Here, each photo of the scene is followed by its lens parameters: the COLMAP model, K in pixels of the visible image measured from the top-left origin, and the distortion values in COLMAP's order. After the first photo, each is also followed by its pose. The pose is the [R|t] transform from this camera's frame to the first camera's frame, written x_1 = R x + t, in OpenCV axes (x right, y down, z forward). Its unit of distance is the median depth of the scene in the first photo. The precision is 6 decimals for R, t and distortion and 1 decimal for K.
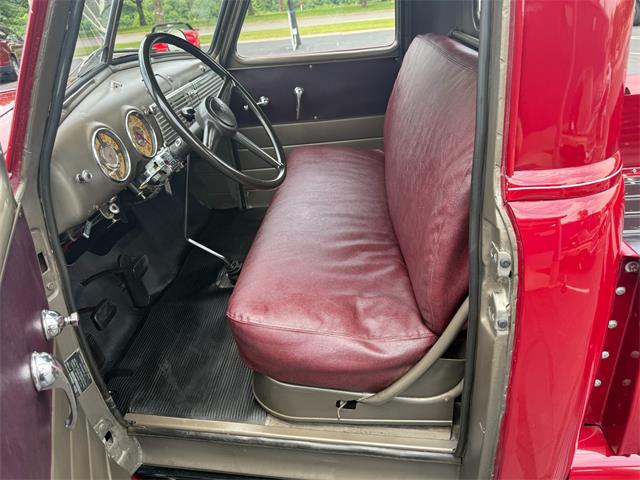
lens RADIAL K [[477.1, 0, 320.0], [0, 477.1, 240.0], [0, 0, 1]] dist [0.094965, -0.144412]
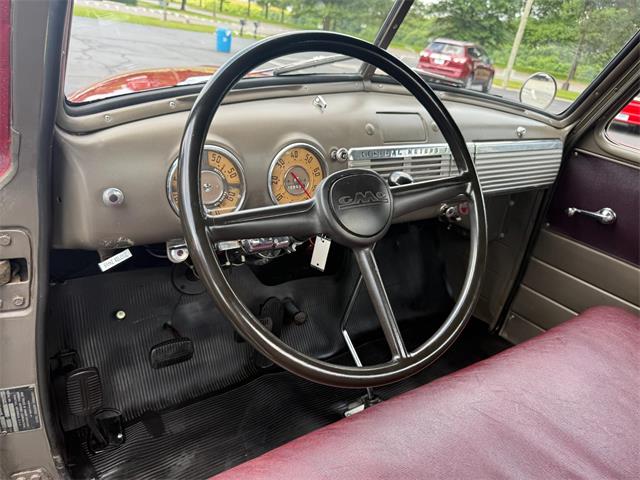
lens RADIAL K [[477.1, 0, 320.0], [0, 477.1, 240.0], [0, 0, 1]] dist [0.094965, -0.144412]
pose [[0.599915, 0.491813, -0.631048, 0.079708], [-0.531317, 0.834610, 0.145356, -0.184207], [0.598167, 0.248085, 0.762004, 0.375094]]
